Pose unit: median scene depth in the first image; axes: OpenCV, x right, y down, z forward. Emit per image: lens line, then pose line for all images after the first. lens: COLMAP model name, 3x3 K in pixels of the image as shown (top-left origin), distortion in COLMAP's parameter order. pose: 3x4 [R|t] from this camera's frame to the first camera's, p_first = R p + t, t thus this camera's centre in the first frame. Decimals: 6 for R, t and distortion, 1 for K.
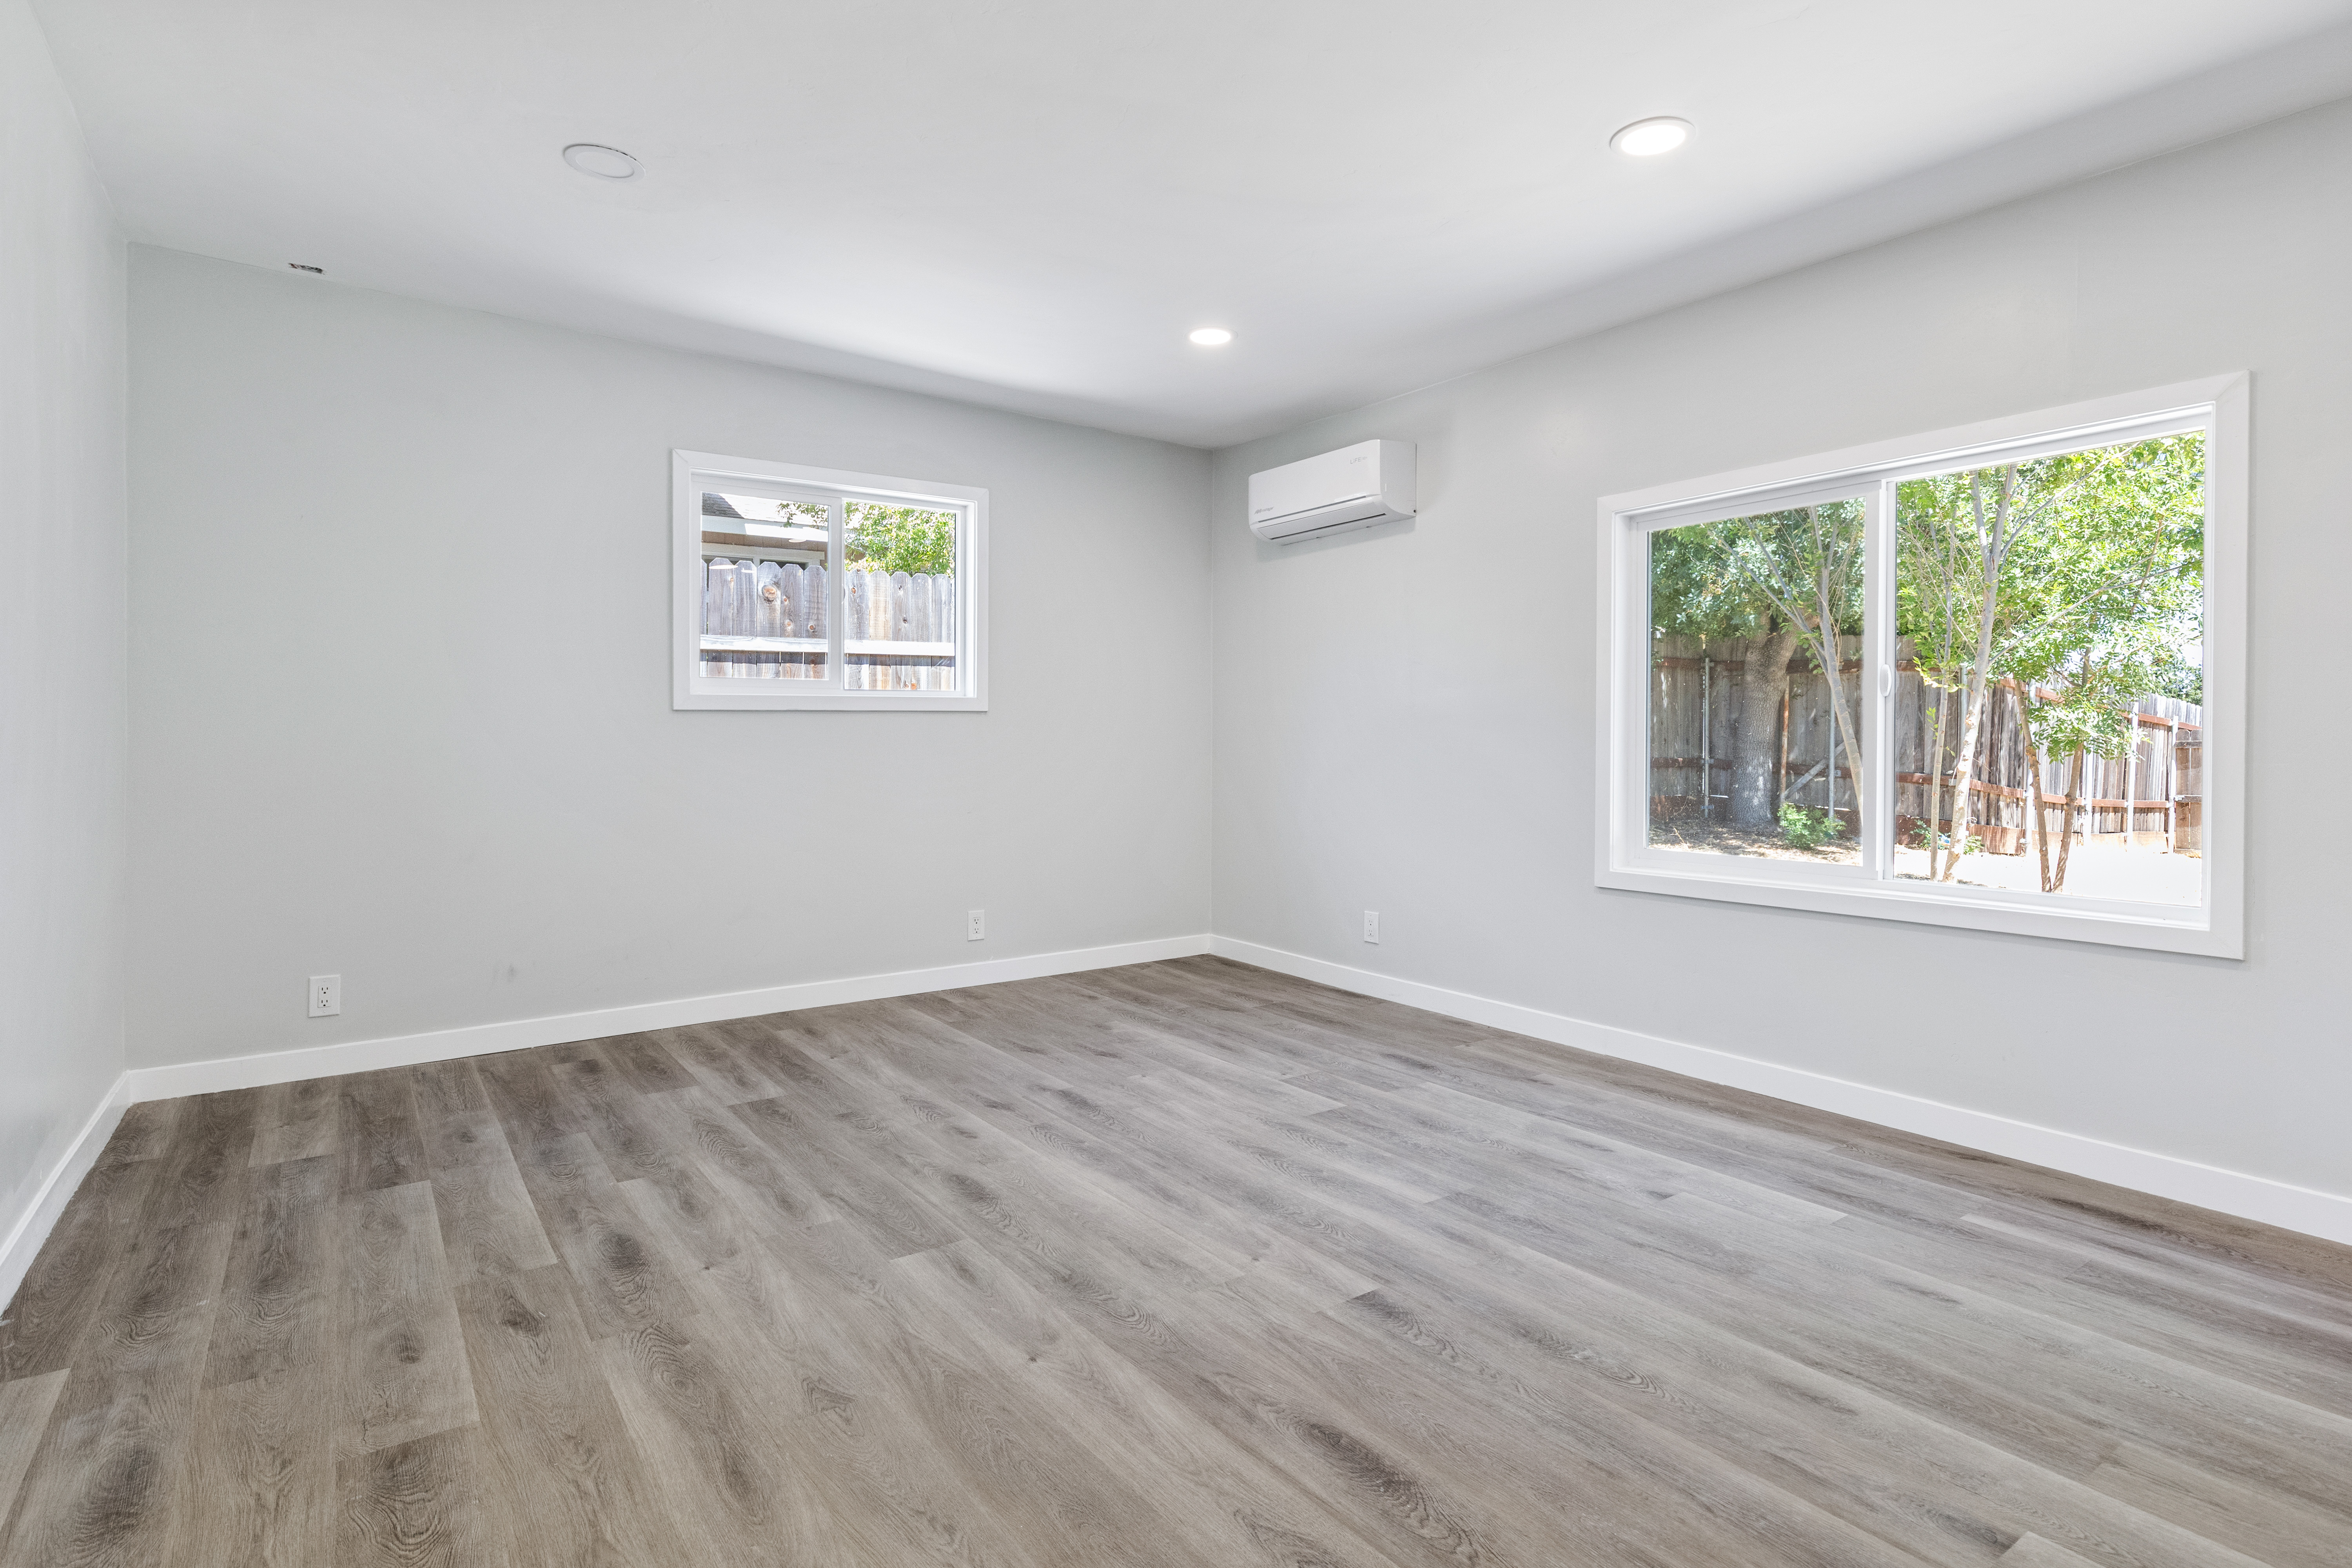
lens RADIAL K [[1148.6, 0, 1186.3], [0, 1148.6, 761.3], [0, 0, 1]] dist [-0.009014, -0.000237]
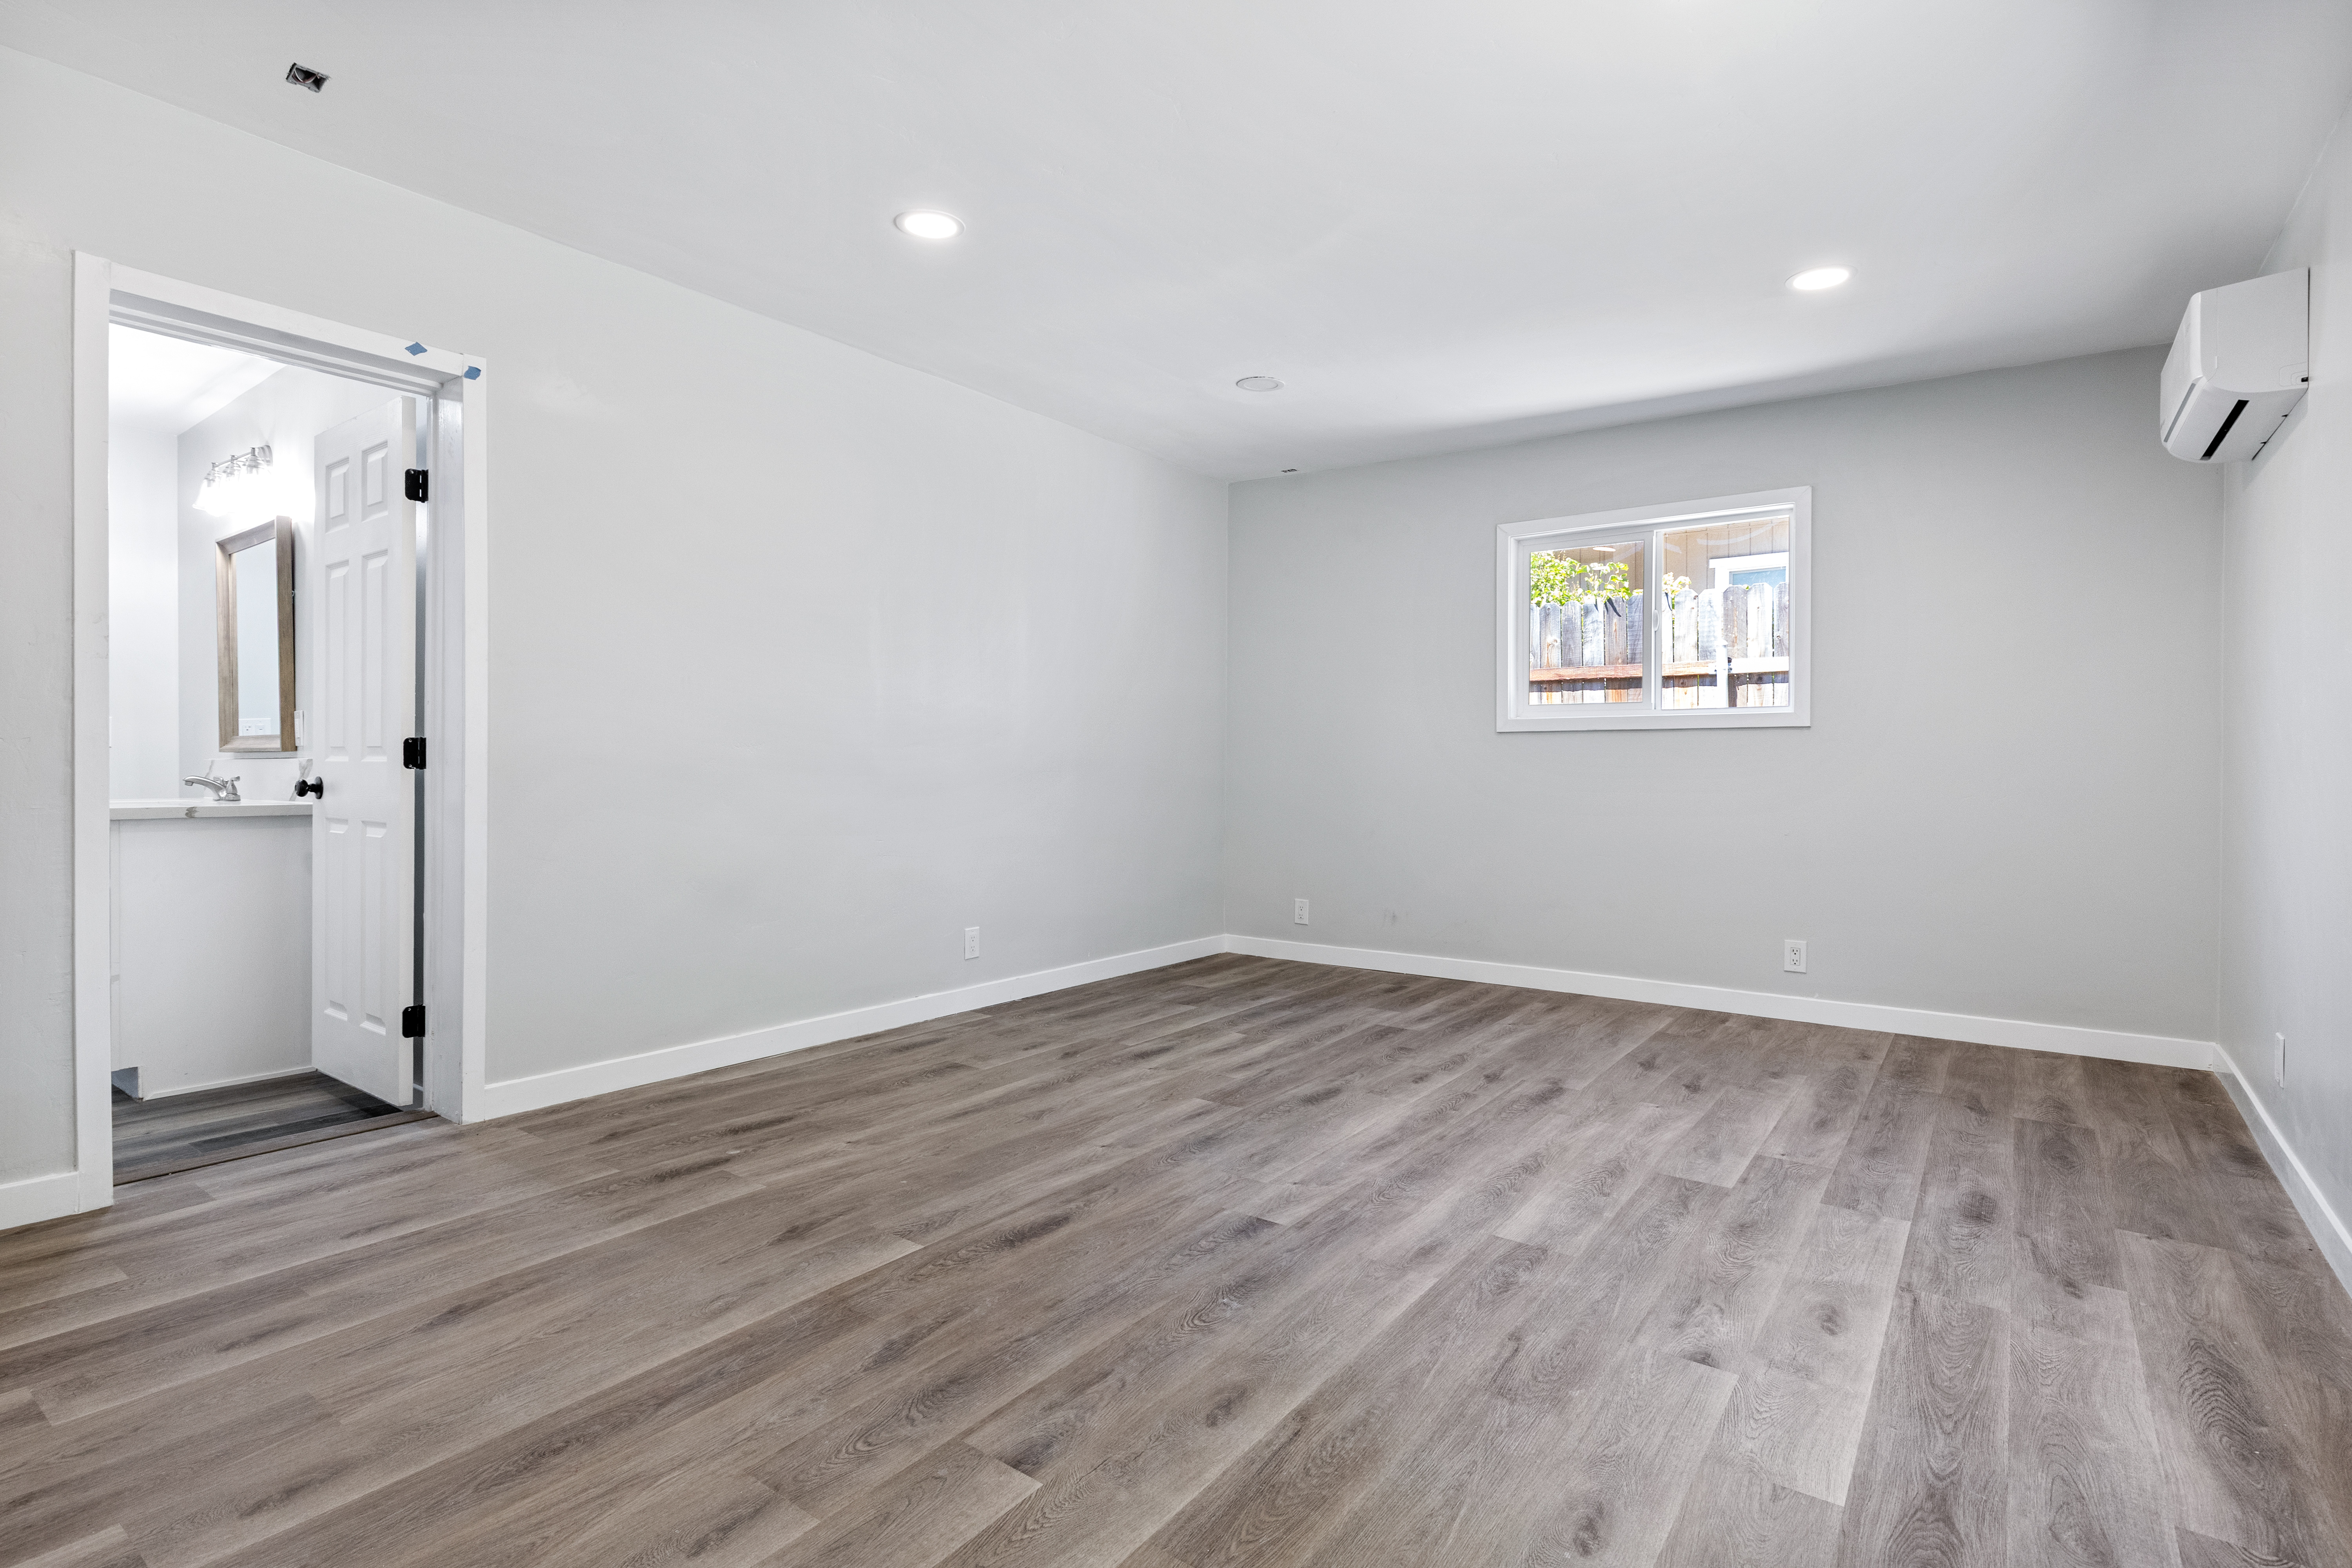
lens RADIAL K [[1141.1, 0, 1189.3], [0, 1141.1, 772.5], [0, 0, 1]] dist [-0.016698, 0.001830]
pose [[0.335372, 0.019258, -0.941889, 0.938224], [-0.028450, 0.999542, 0.010307, -0.004669], [0.941656, 0.023341, 0.335766, 0.398733]]
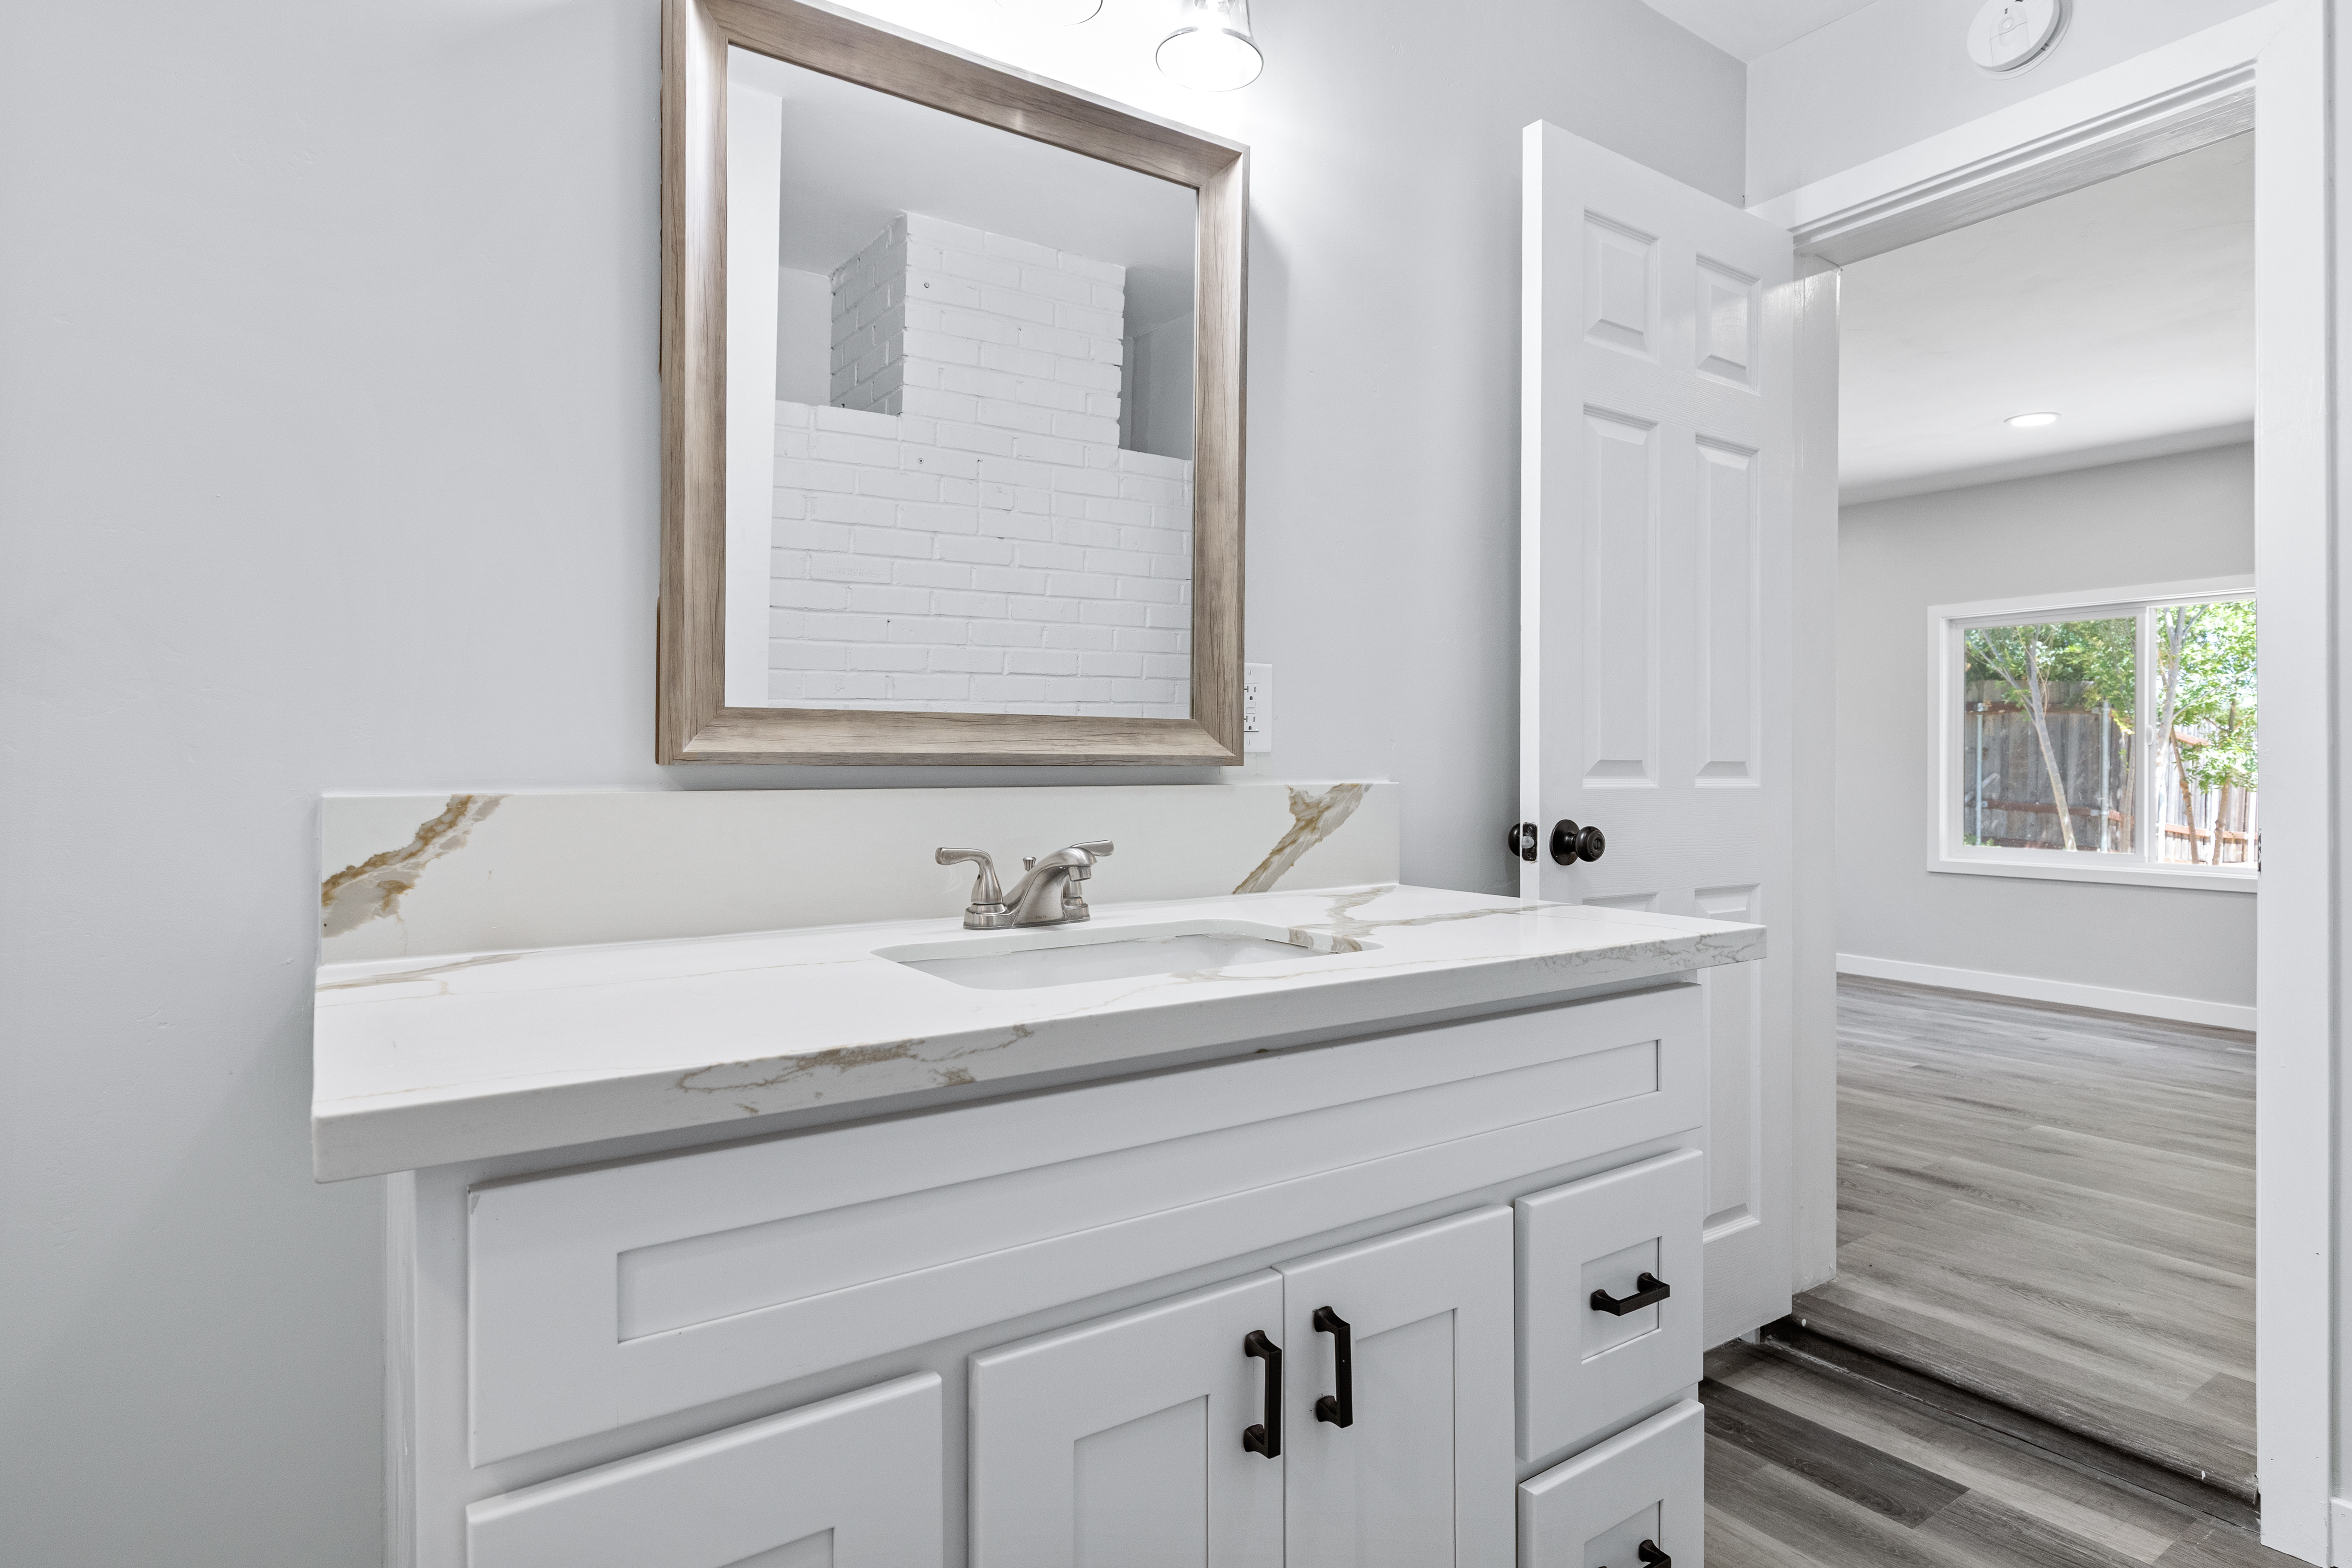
lens RADIAL K [[1242.7, 0, 1162.0], [0, 1242.7, 786.8], [0, 0, 1]] dist [0.009021, 0.001239]
pose [[0.999982, 0.004017, -0.004365, -0.804674], [-0.004067, 0.999926, -0.011483, 0.030714], [0.004318, 0.011501, 0.999925, -0.784844]]
